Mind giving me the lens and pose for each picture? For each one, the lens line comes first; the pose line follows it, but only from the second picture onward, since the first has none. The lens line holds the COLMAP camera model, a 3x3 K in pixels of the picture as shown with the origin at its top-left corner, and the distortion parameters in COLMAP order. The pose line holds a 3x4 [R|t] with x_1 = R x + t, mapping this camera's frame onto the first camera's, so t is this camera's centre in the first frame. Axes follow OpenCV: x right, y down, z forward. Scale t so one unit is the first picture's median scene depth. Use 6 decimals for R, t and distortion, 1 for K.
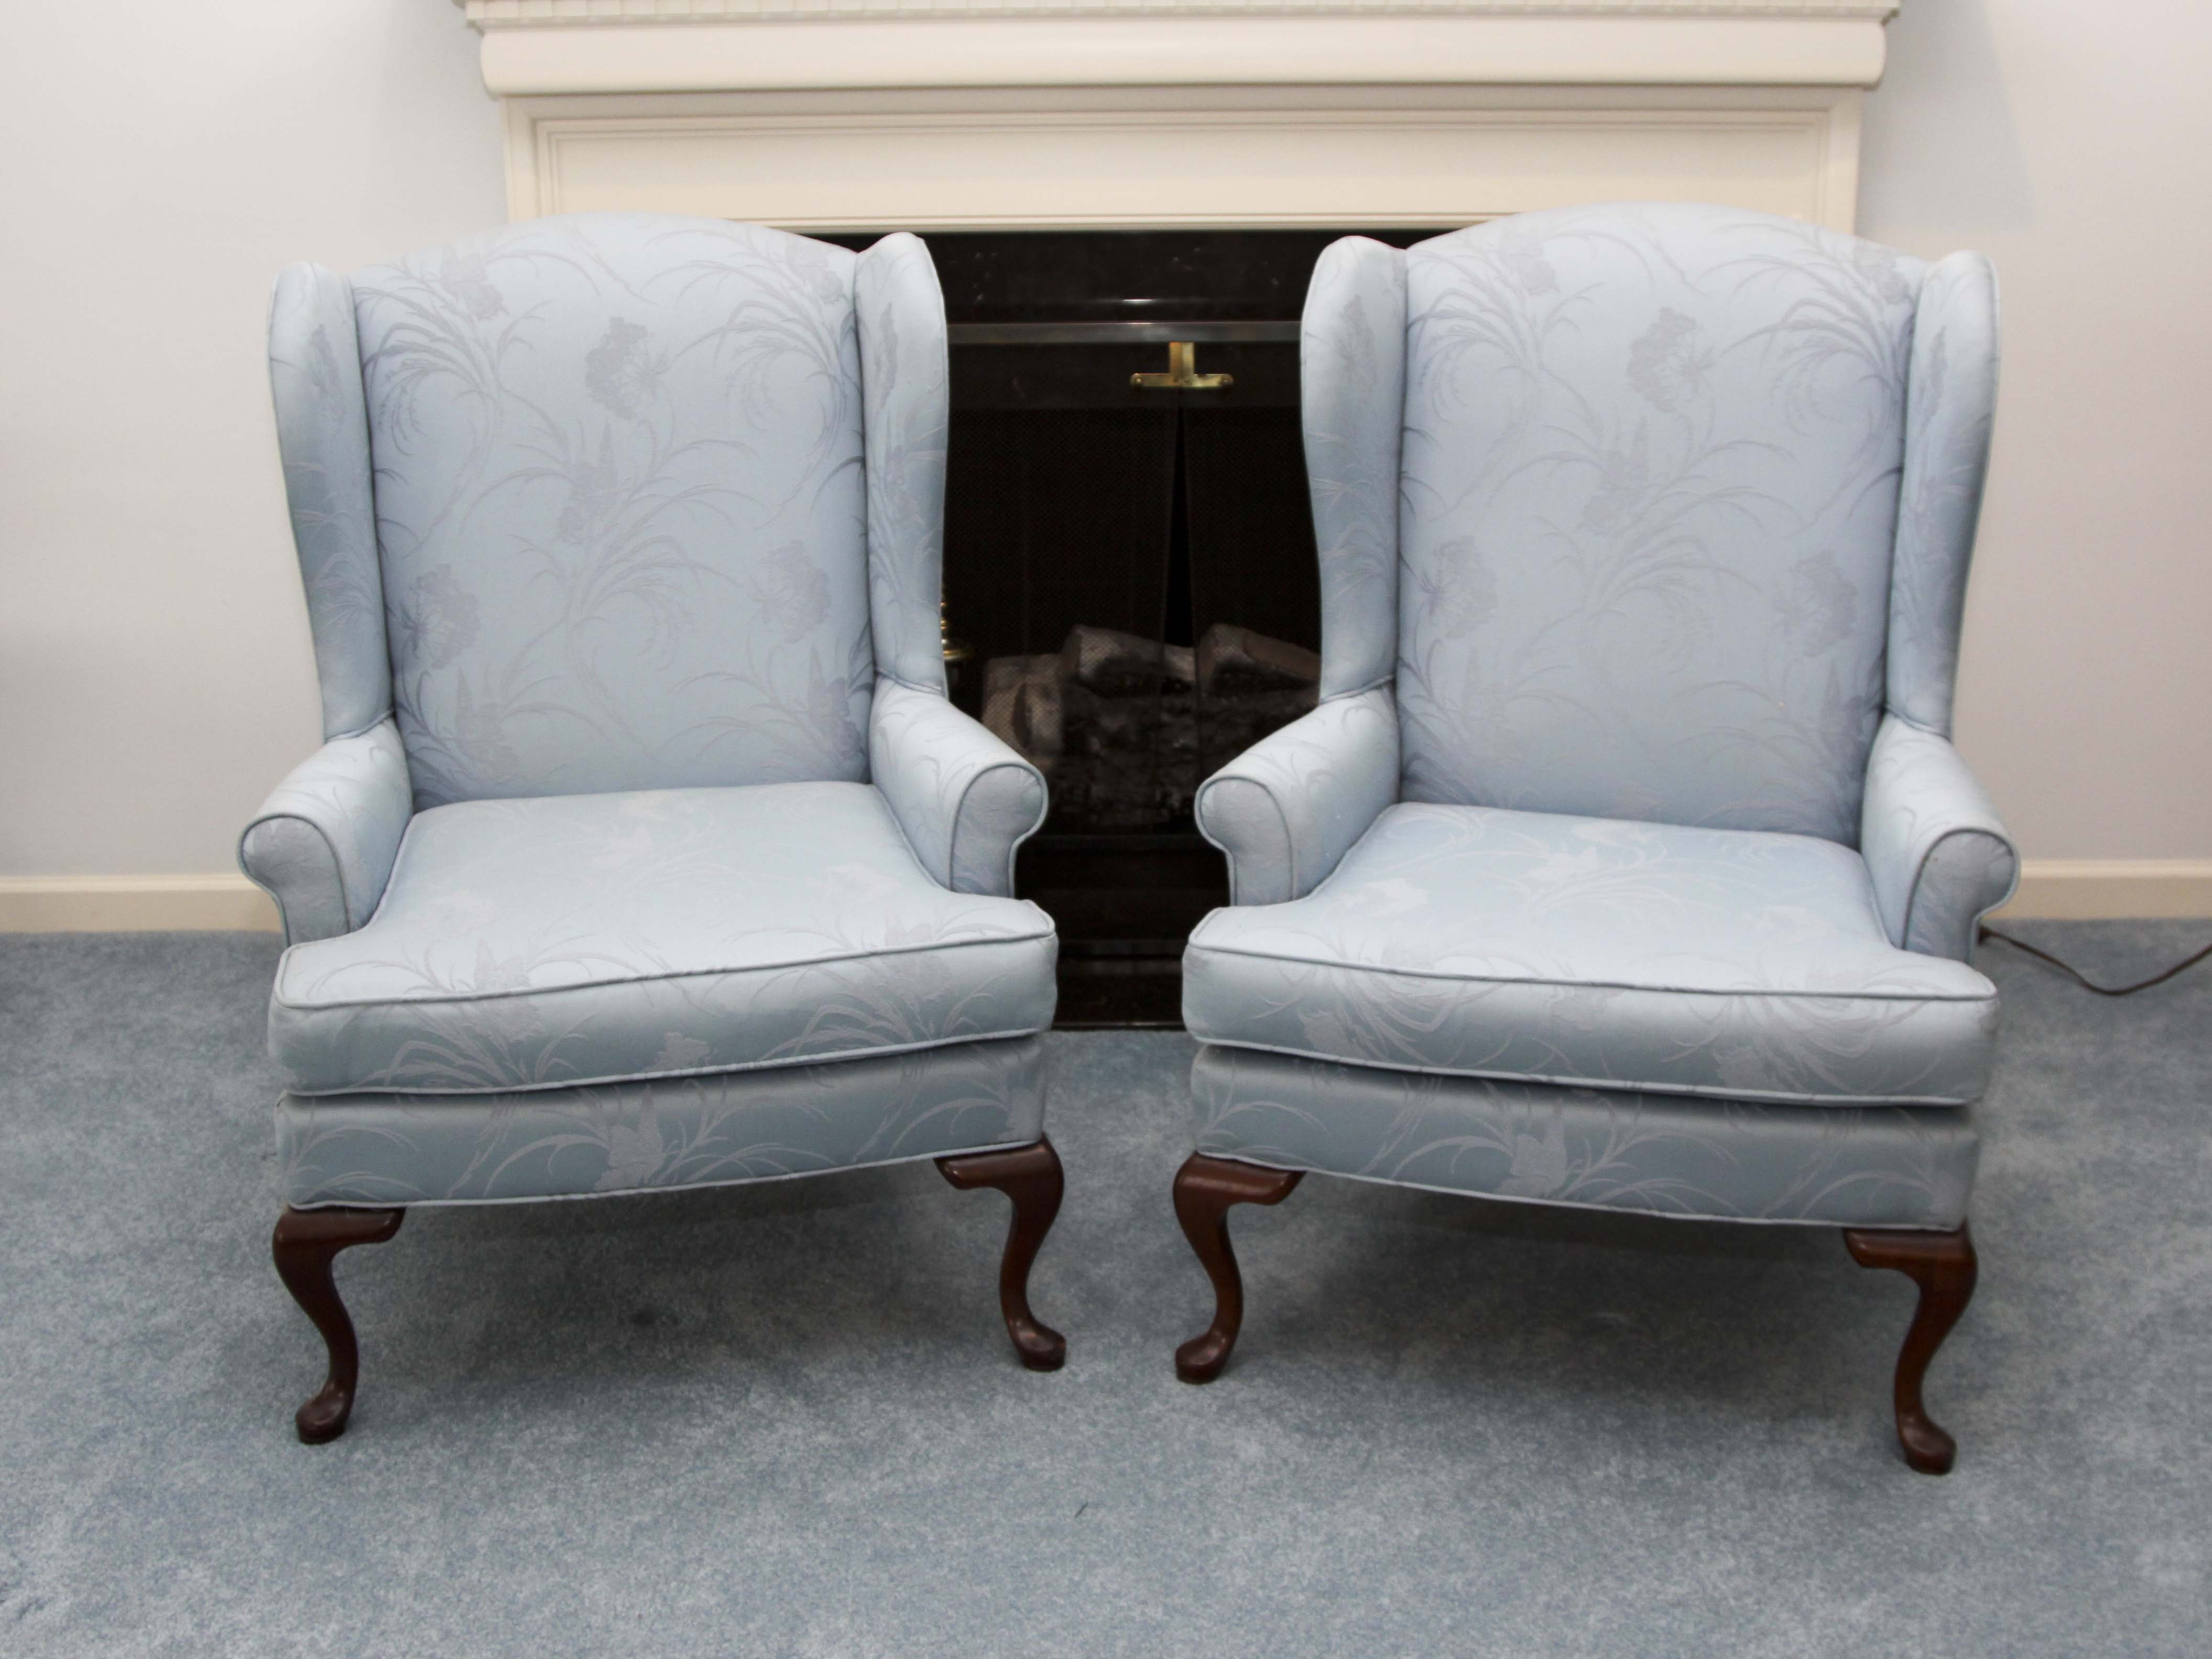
lens RADIAL K [[2674.8, 0, 1106.0], [0, 2674.8, 829.5], [0, 0, 1]] dist [-0.118895, 0.043081]
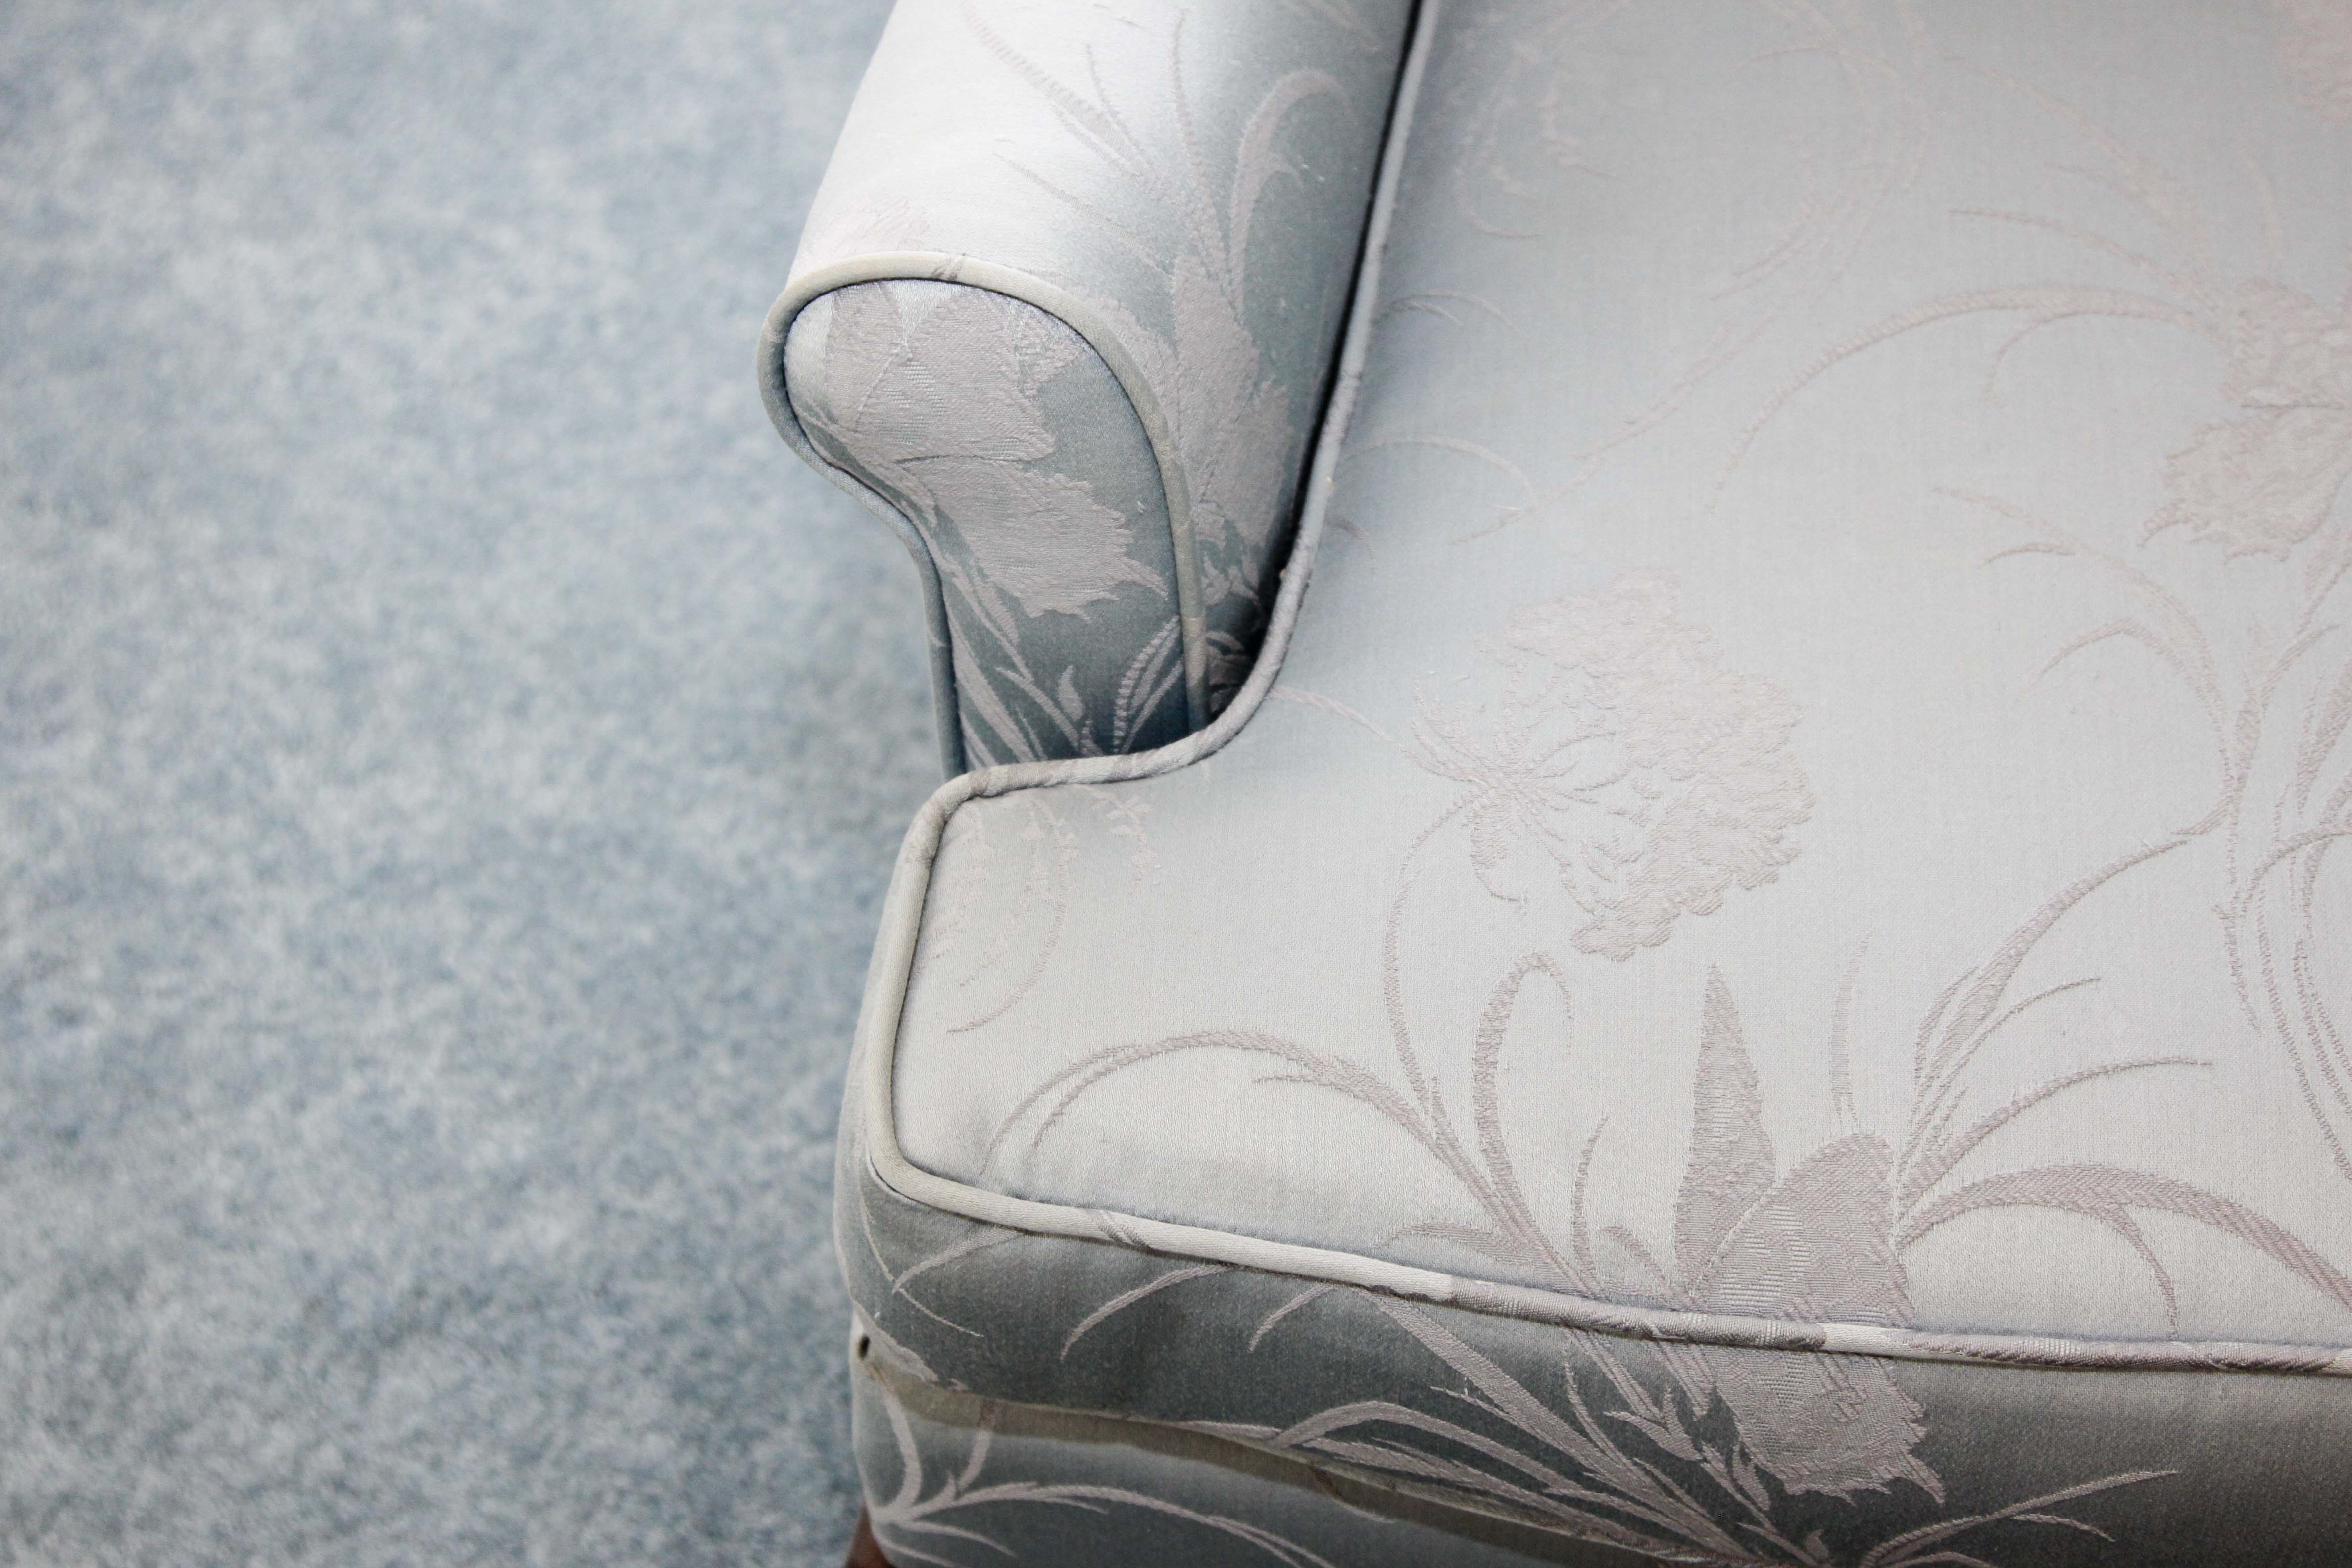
lens RADIAL K [[4216.1, 0, 1176.0], [0, 4216.1, 784.0], [0, 0, 1]] dist [0.008709, 0.045970]
pose [[0.954233, 0.222041, -0.200343, -0.204583], [-0.085594, 0.844645, 0.528439, -0.166636], [0.286554, -0.487106, 0.824994, 0.664954]]
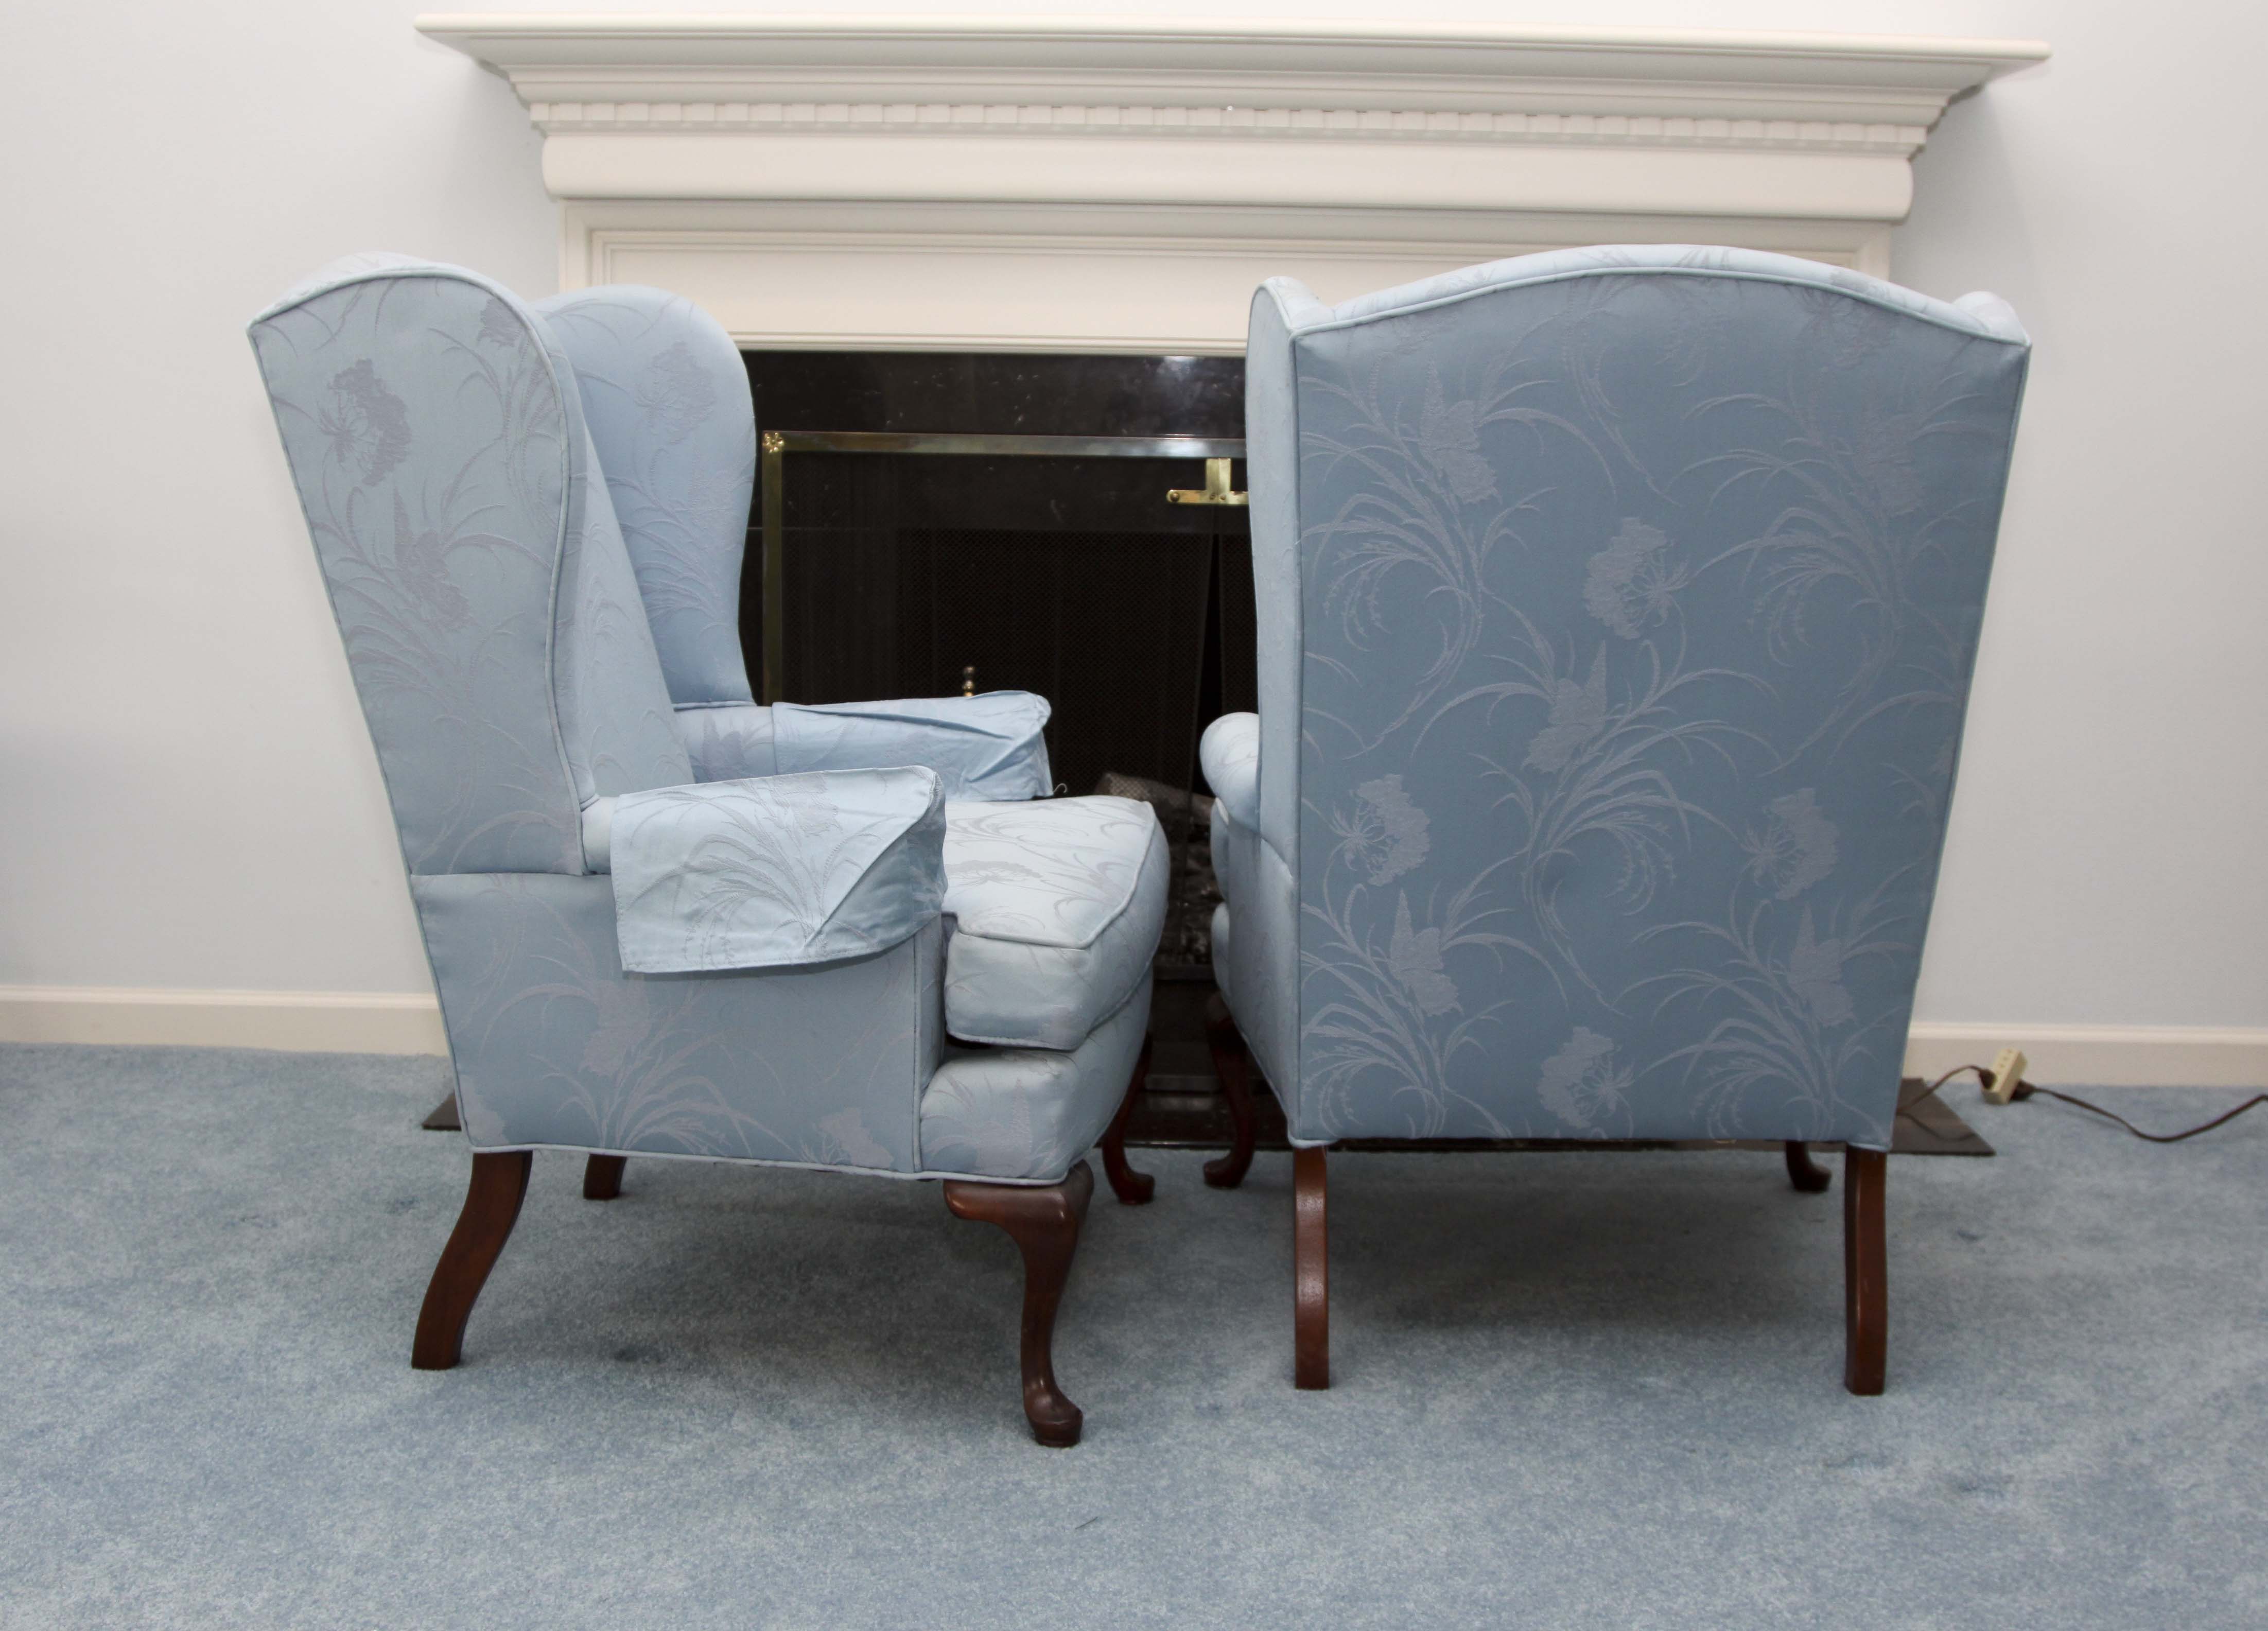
lens RADIAL K [[2631.8, 0, 1134.0], [0, 2631.8, 815.5], [0, 0, 1]] dist [-0.117023, 0.046495]
pose [[0.999608, 0.027721, -0.003988, 0.005385], [-0.027995, 0.985099, -0.169695, 0.161048], [-0.000775, 0.169740, 0.985489, 0.058518]]
